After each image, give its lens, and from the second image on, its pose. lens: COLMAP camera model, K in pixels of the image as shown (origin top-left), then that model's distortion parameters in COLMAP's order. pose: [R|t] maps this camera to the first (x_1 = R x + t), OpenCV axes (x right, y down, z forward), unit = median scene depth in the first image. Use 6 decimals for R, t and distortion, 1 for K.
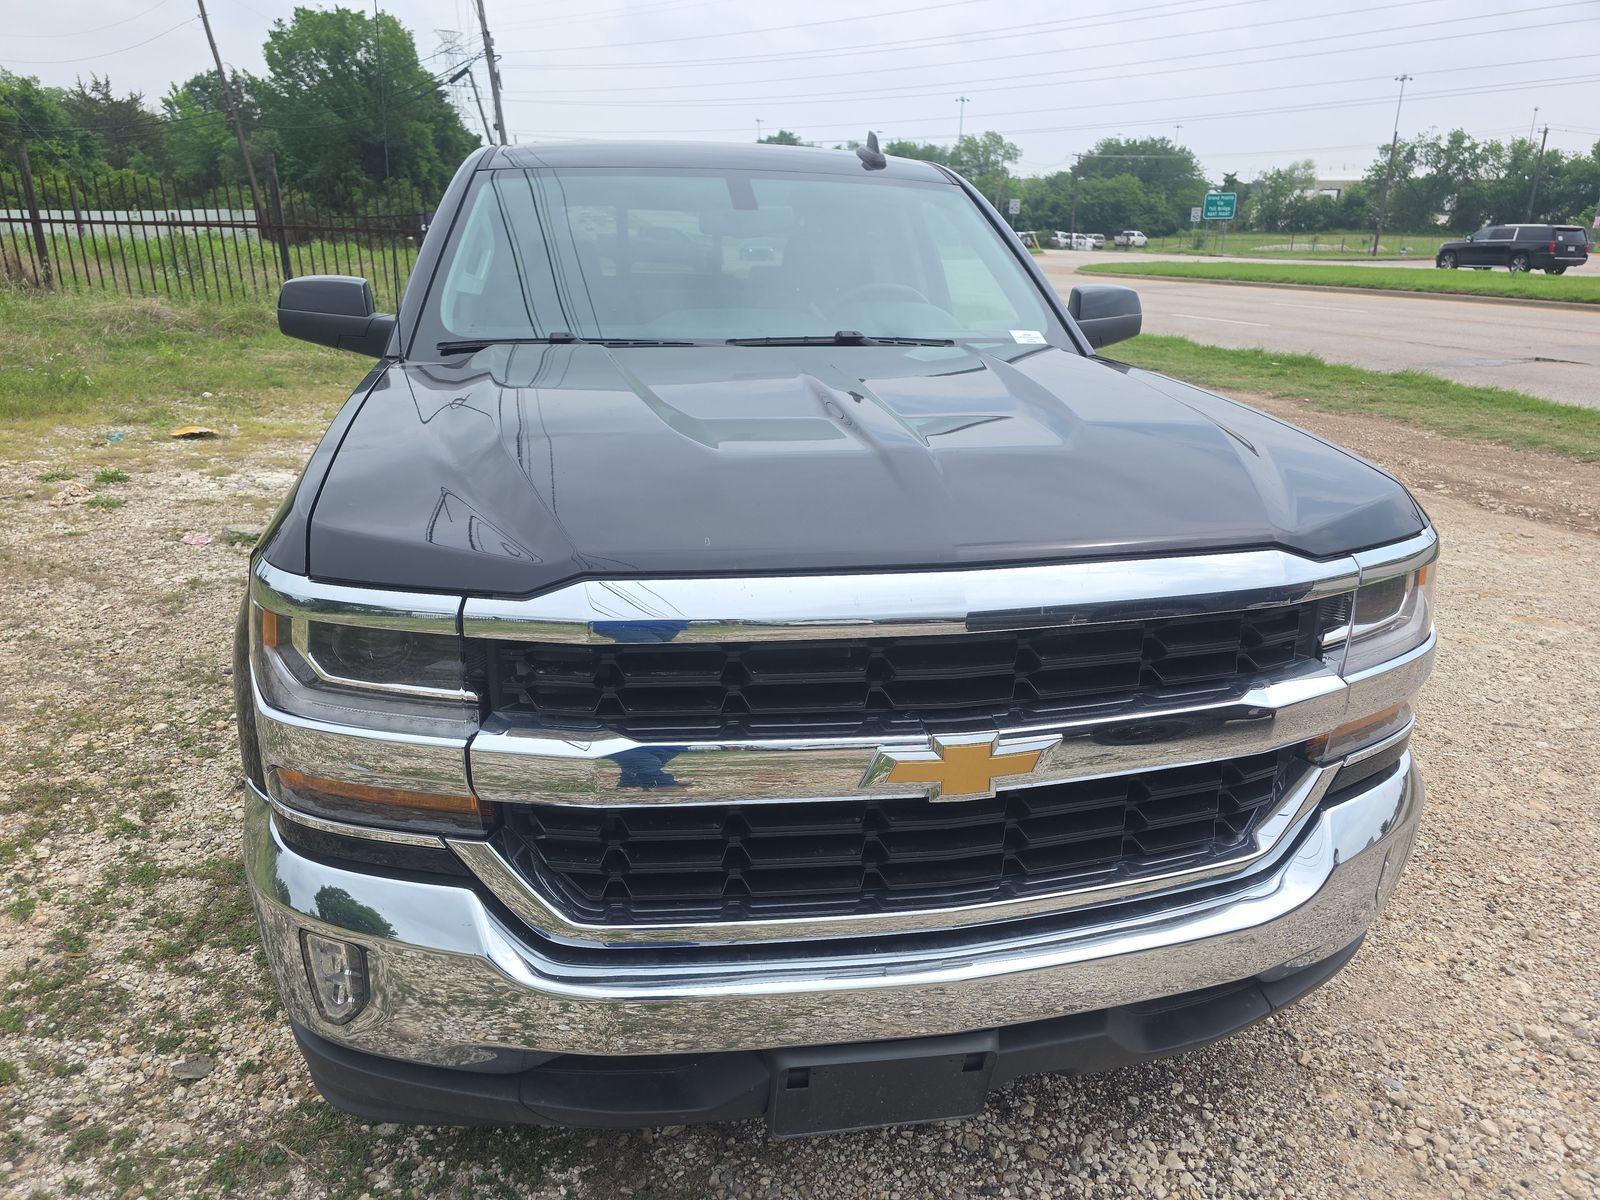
lens RADIAL K [[1141.4, 0, 781.2], [0, 1141.4, 600.1], [0, 0, 1]] dist [0.046948, -0.043813]
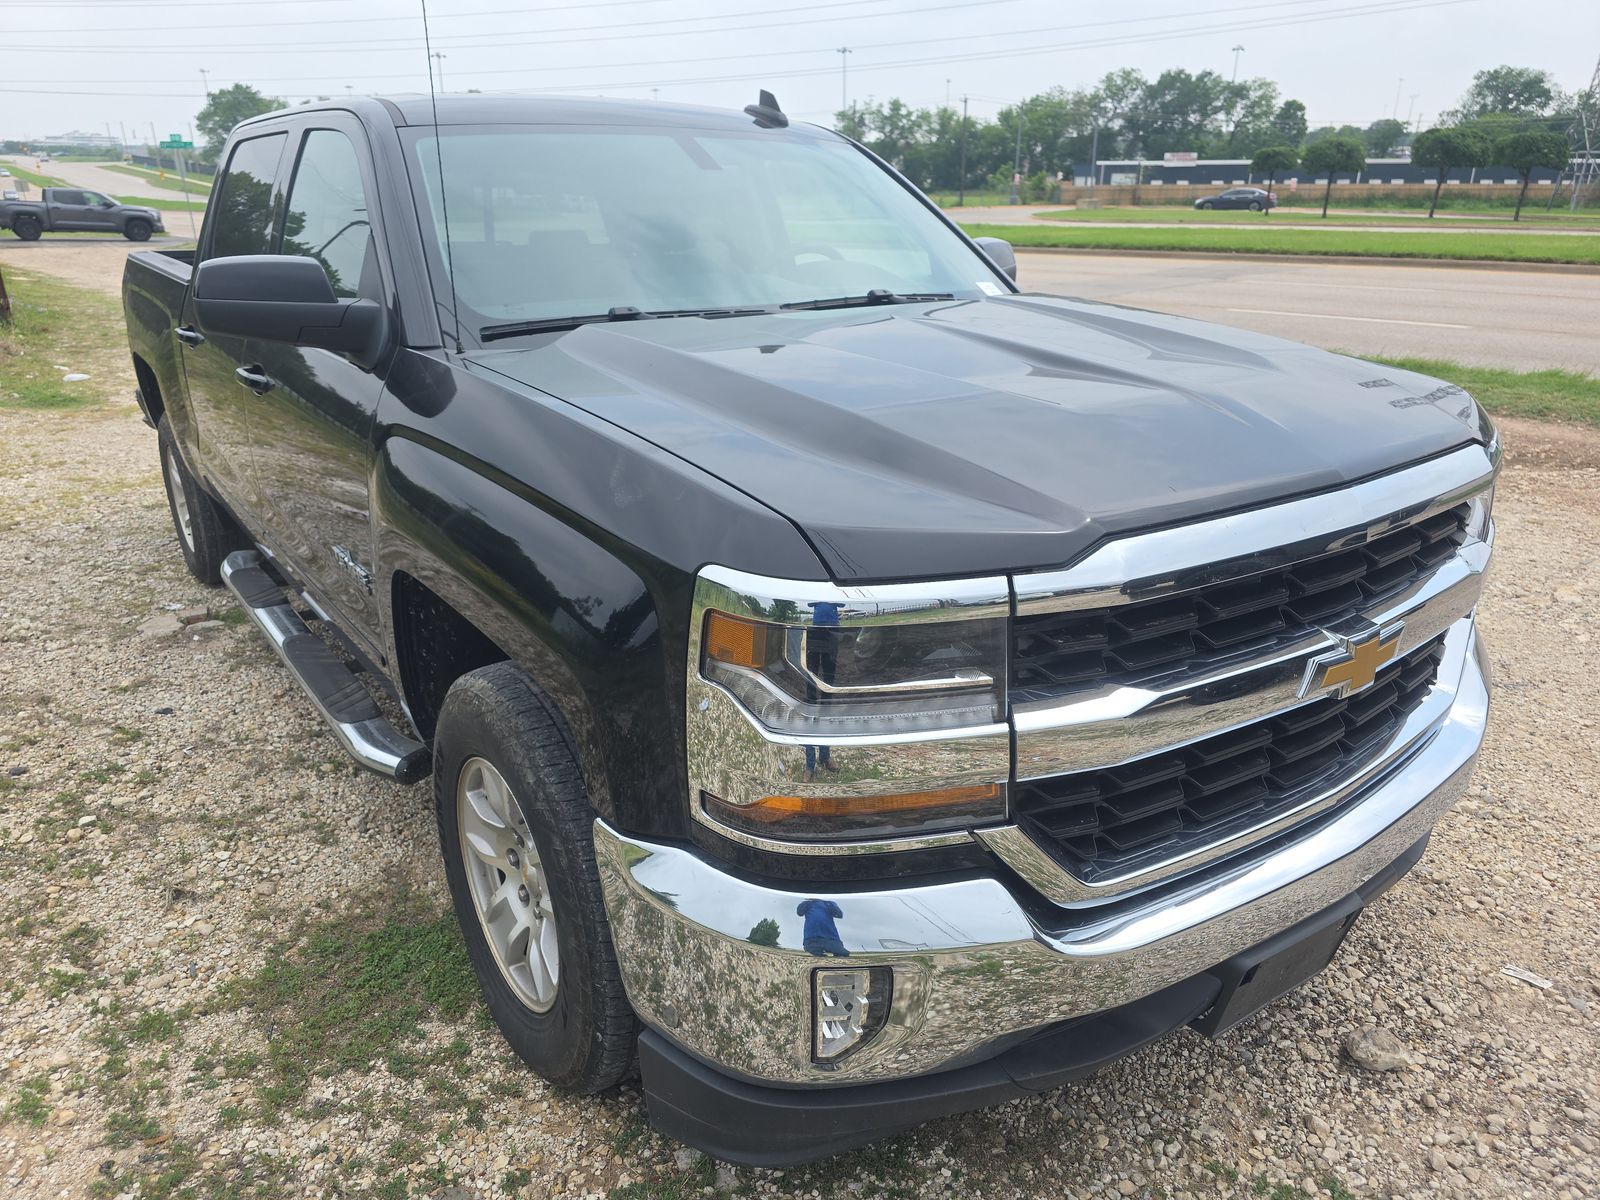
lens RADIAL K [[1141.4, 0, 781.2], [0, 1141.4, 600.1], [0, 0, 1]] dist [0.046948, -0.043813]
pose [[0.906106, -0.157195, 0.392762, -0.419118], [0.145789, 0.987560, 0.058912, -0.033907], [-0.397136, 0.003880, 0.917751, 0.098950]]
